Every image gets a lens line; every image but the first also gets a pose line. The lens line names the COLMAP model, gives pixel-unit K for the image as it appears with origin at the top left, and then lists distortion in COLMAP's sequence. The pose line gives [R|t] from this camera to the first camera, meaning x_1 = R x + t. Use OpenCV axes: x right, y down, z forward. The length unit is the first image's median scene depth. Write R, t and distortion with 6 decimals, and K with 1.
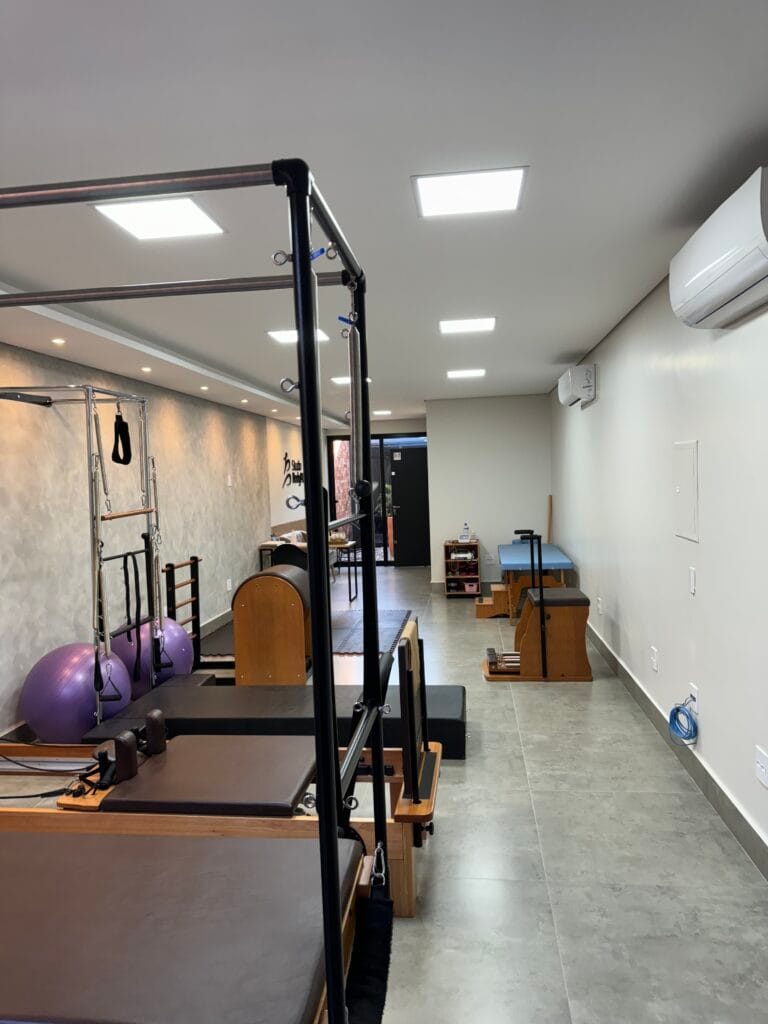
lens RADIAL K [[714.3, 0, 380.7], [0, 714.3, 512.8], [0, 0, 1]] dist [0.144534, -0.253533]
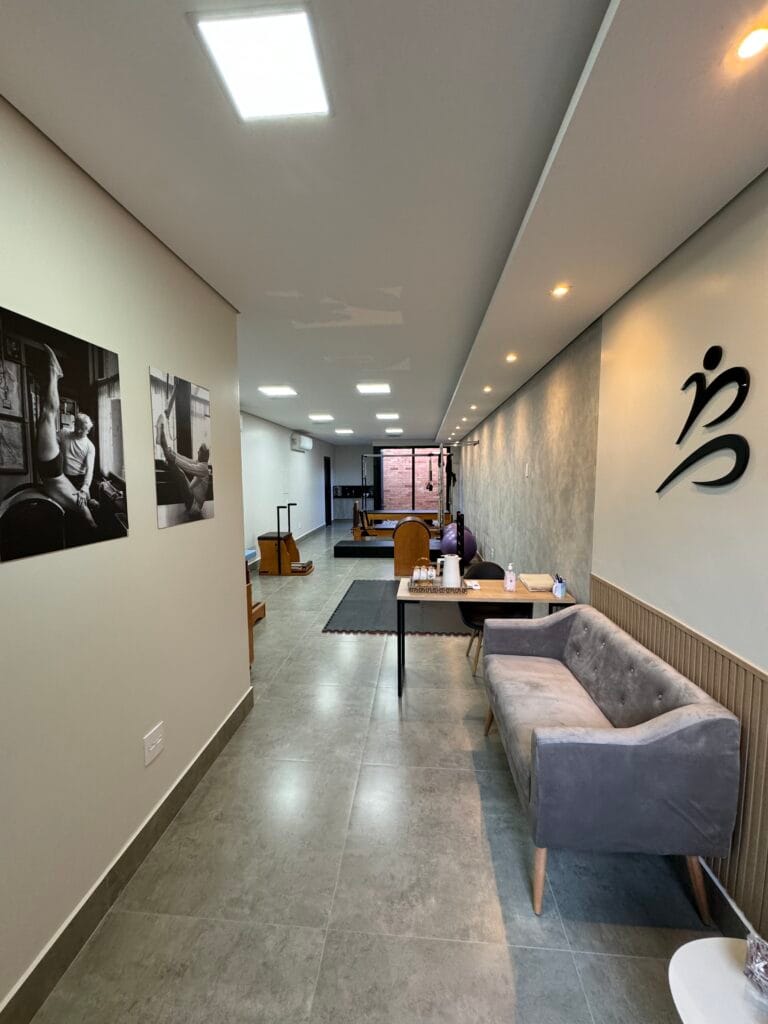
lens RADIAL K [[407.0, 0, 385.7], [0, 407.0, 508.5], [0, 0, 1]] dist [-0.002234, -0.000442]
pose [[-0.998004, 0.049258, -0.039530, -0.035228], [0.043721, 0.990495, 0.130419, -0.119380], [0.045579, 0.128430, -0.990671, 2.515425]]
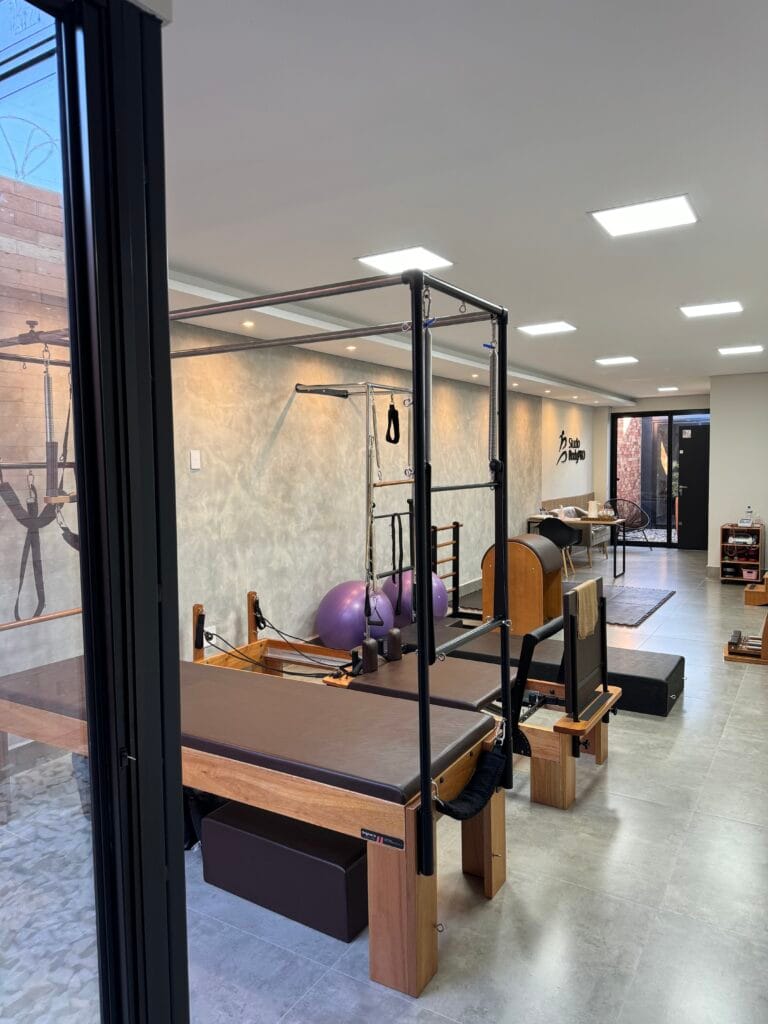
lens RADIAL K [[714.3, 0, 380.7], [0, 714.3, 512.8], [0, 0, 1]] dist [0.144534, -0.253533]
pose [[0.912600, 0.050111, -0.405772, 0.125971], [-0.036643, 0.998491, 0.040898, 0.003270], [0.407209, -0.022455, 0.913059, -0.139082]]
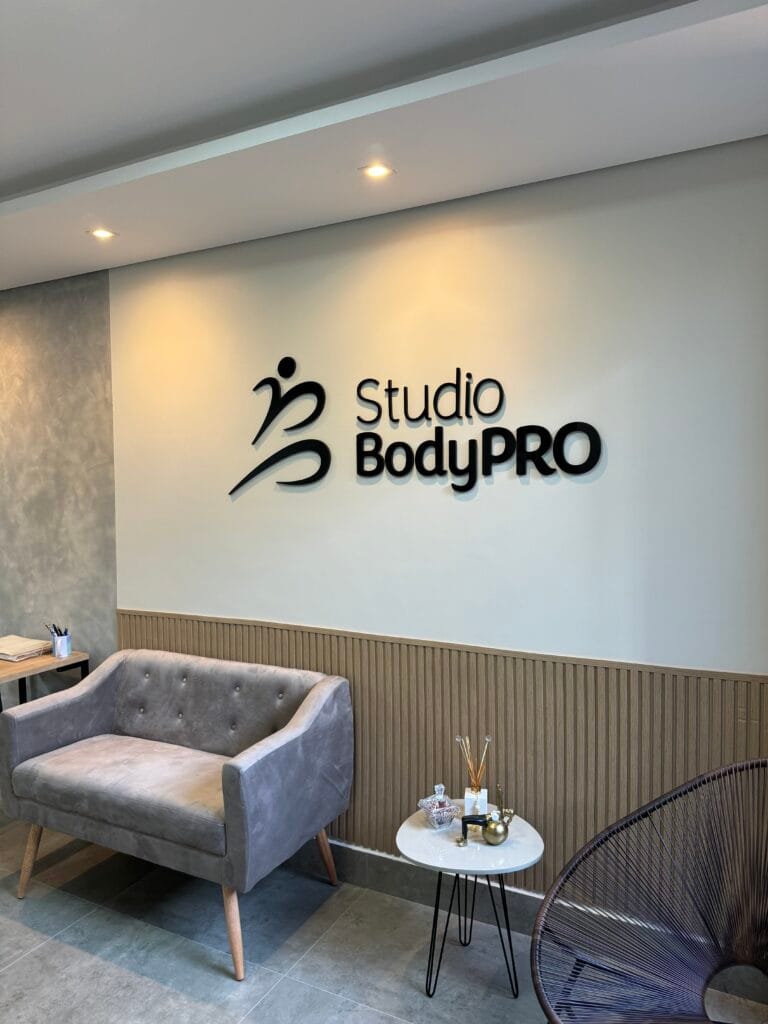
lens RADIAL K [[718.4, 0, 384.0], [0, 718.4, 512.0], [0, 0, 1]] dist [0.071753, -0.092019]
pose [[-0.346295, 0.095047, -0.933298, 0.227407], [-0.019069, 0.993936, 0.108297, -0.128521], [0.937932, 0.055300, -0.342383, 2.491256]]
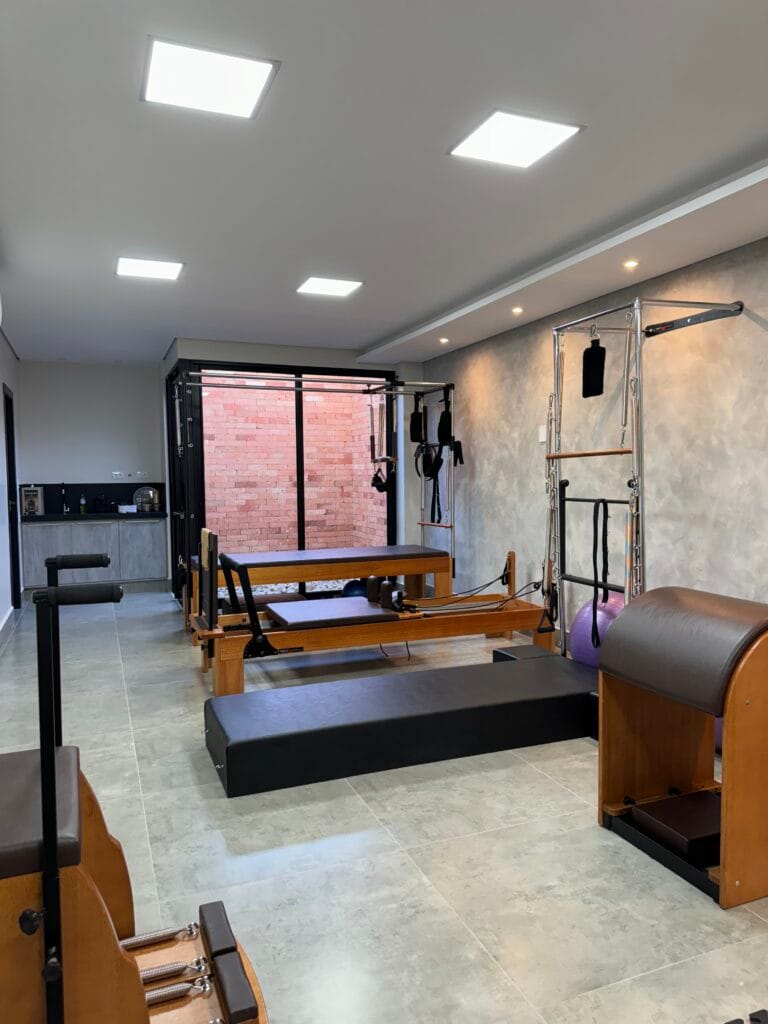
lens RADIAL K [[714.3, 0, 380.7], [0, 714.3, 512.8], [0, 0, 1]] dist [0.144534, -0.253533]
pose [[-0.873840, 0.072056, -0.480845, 0.275202], [0.019561, 0.993367, 0.113311, -0.029304], [0.485820, 0.089610, -0.869453, 1.513669]]
